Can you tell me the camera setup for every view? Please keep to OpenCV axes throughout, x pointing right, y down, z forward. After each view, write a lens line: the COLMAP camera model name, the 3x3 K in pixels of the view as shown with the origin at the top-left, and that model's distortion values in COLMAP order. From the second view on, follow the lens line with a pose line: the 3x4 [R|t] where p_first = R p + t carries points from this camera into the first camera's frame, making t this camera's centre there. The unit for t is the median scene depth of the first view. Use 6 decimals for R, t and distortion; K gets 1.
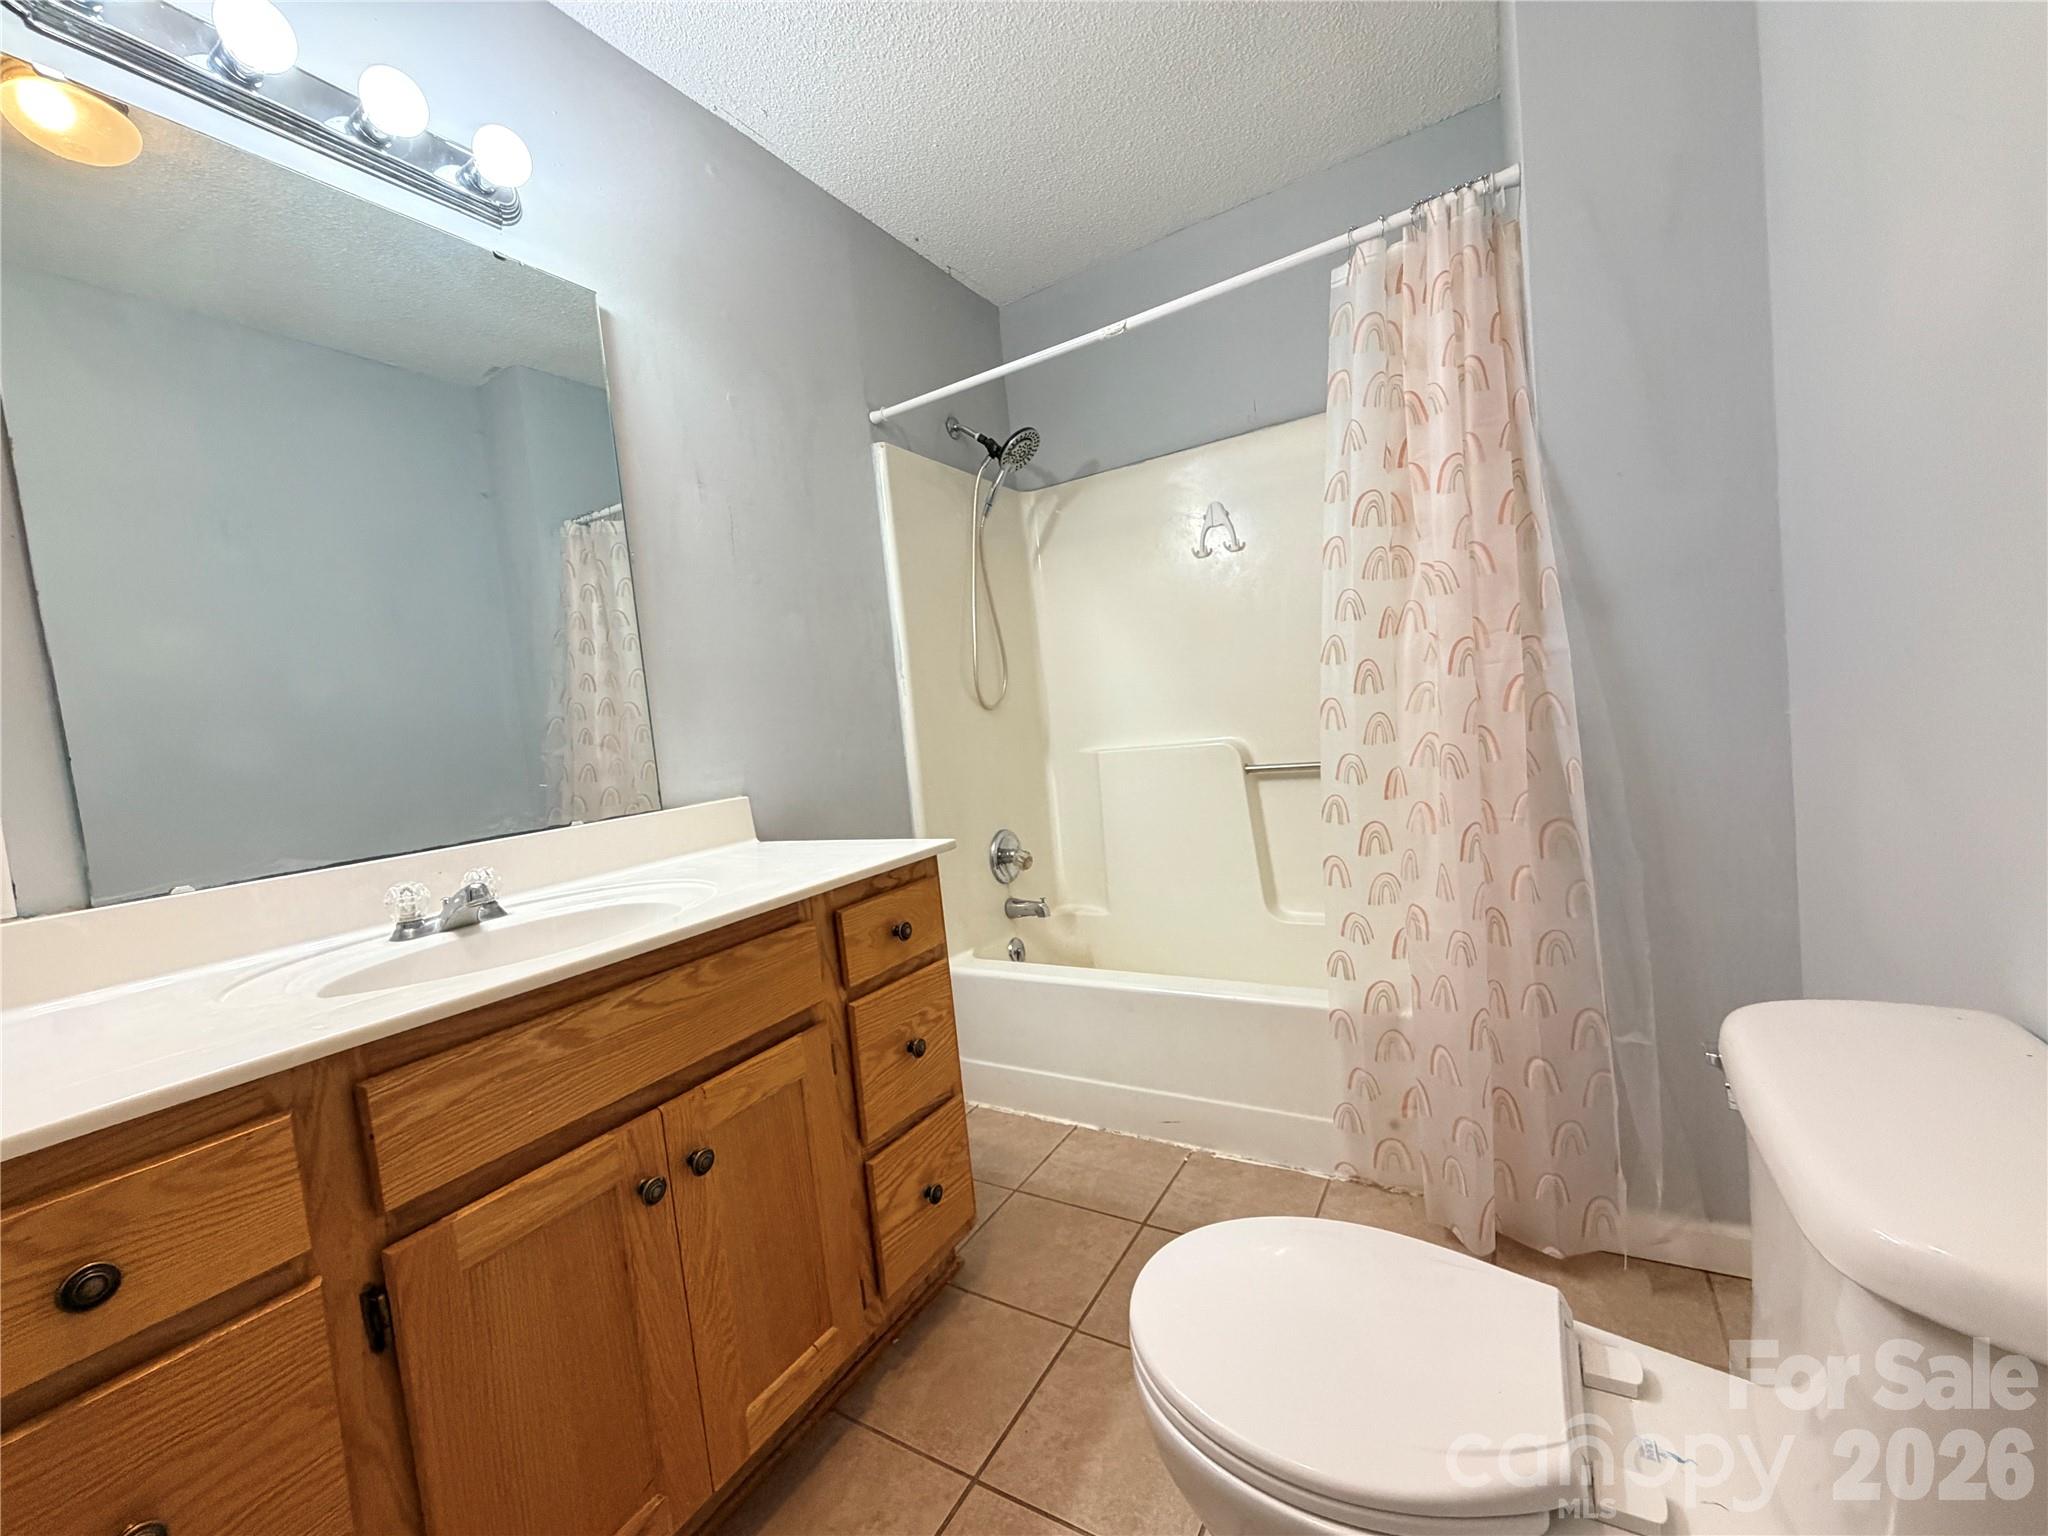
lens RADIAL K [[820.5, 0, 1023.7], [0, 820.5, 764.5], [0, 0, 1]] dist [-0.000954, 0.001192]
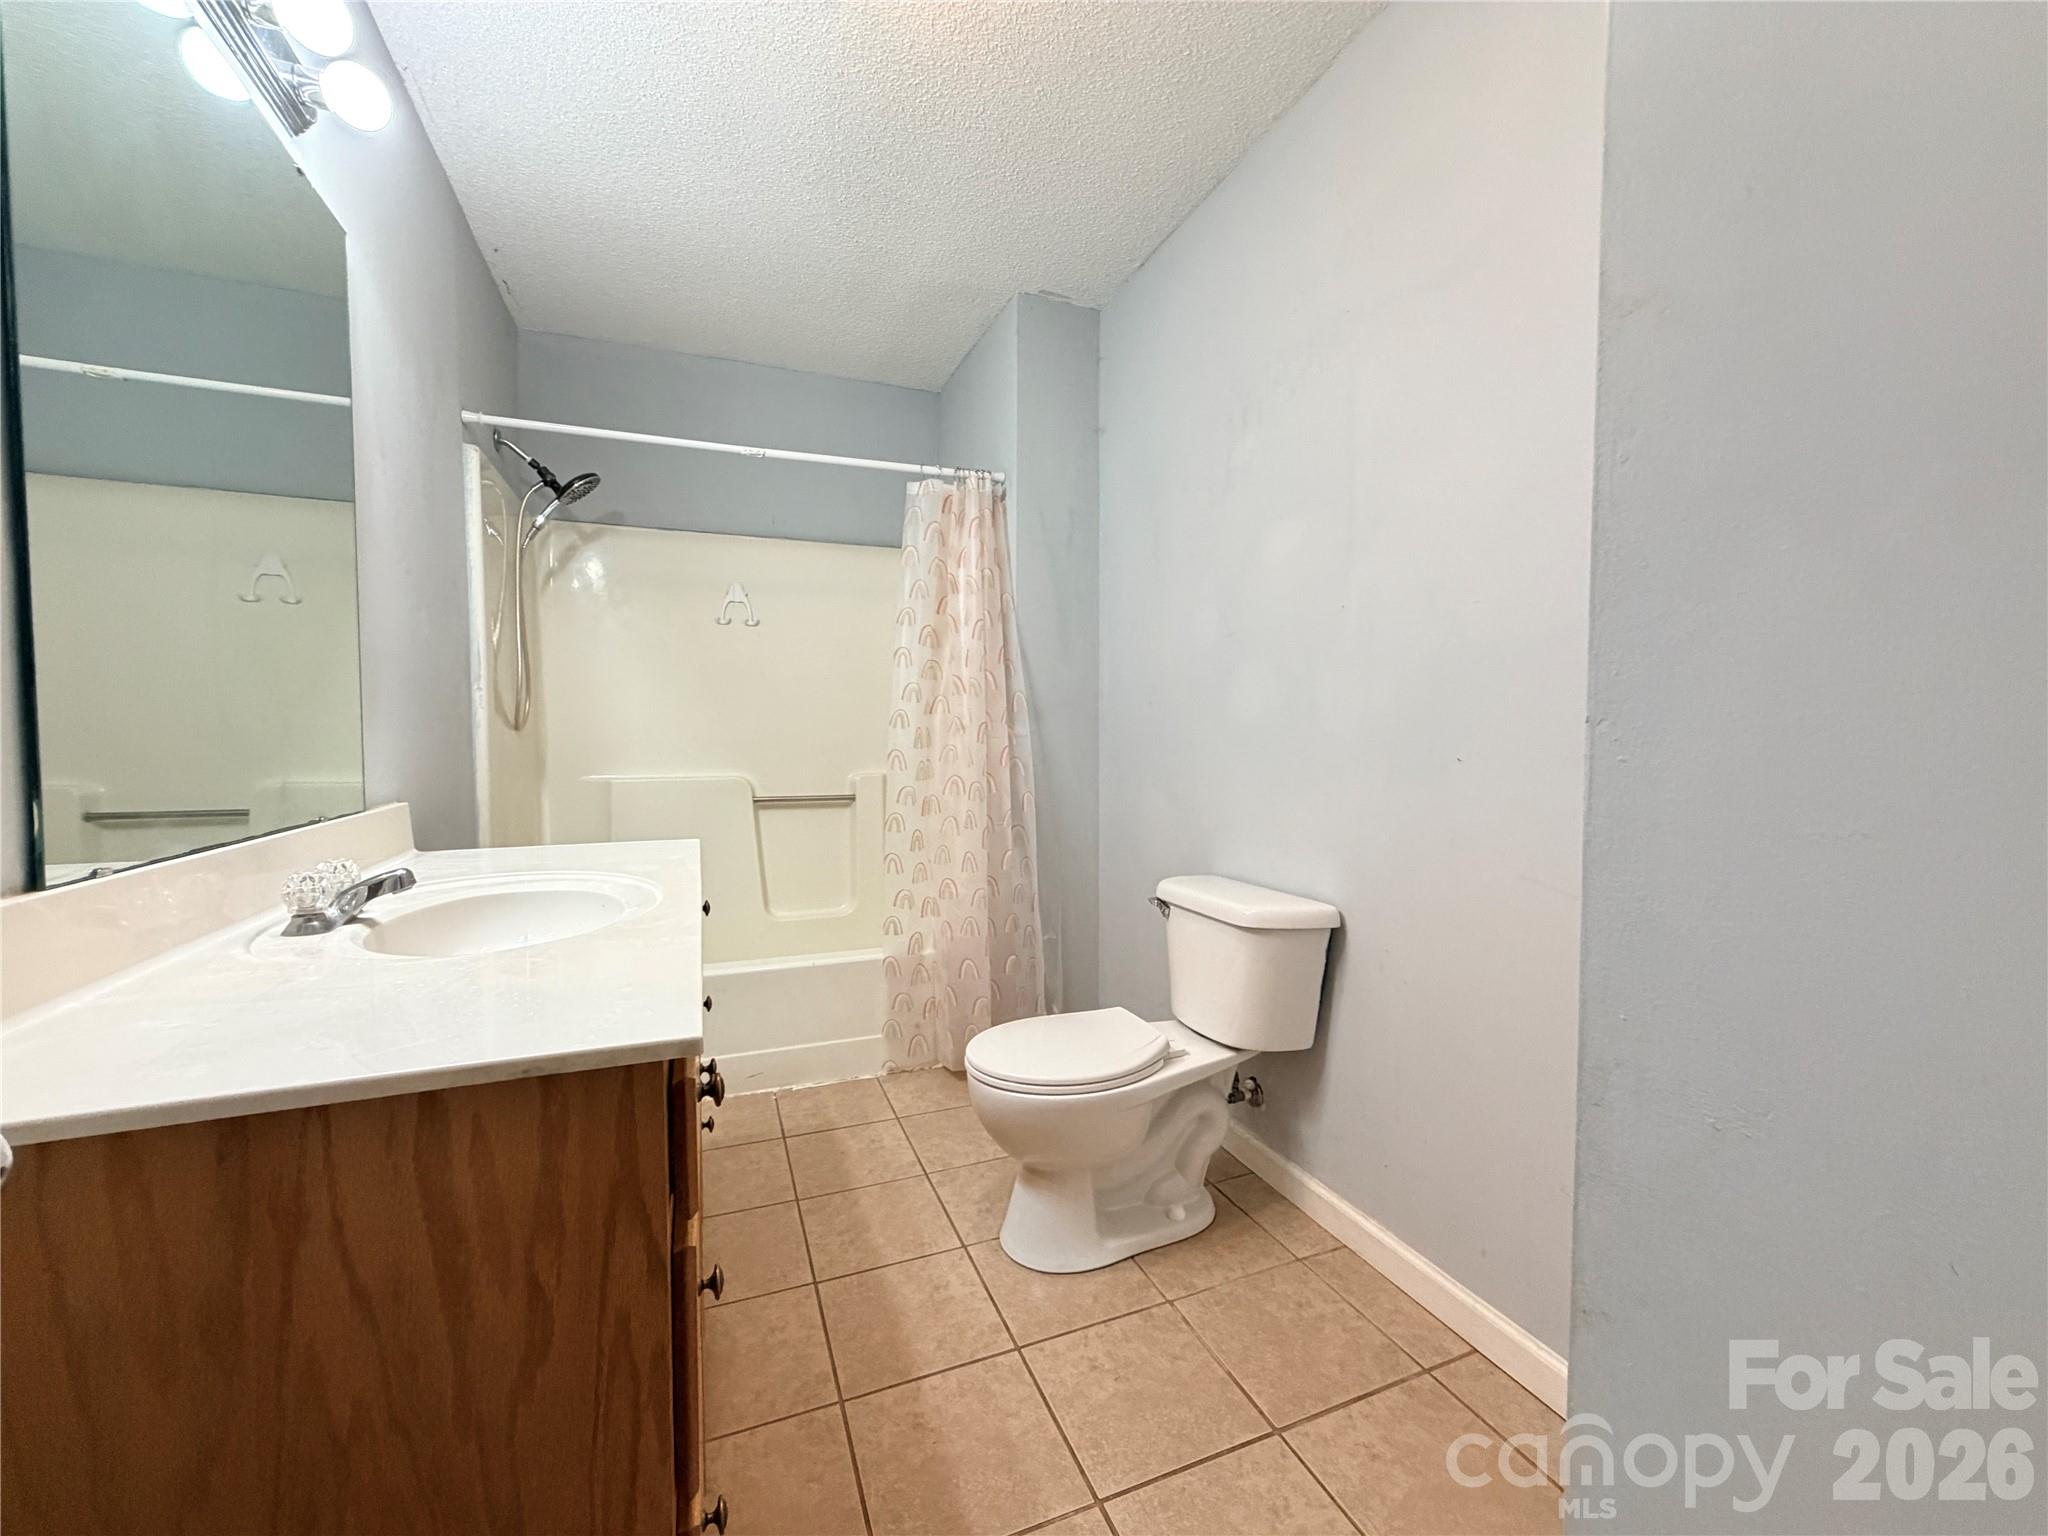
lens RADIAL K [[820.5, 0, 1016.0], [0, 820.5, 766.7], [0, 0, 1]] dist [-0.000954, 0.001192]
pose [[0.602976, 0.068120, 0.794846, -0.723397], [-0.014840, 0.997133, -0.074199, 0.062560], [-0.797621, 0.032945, 0.602258, -0.105602]]
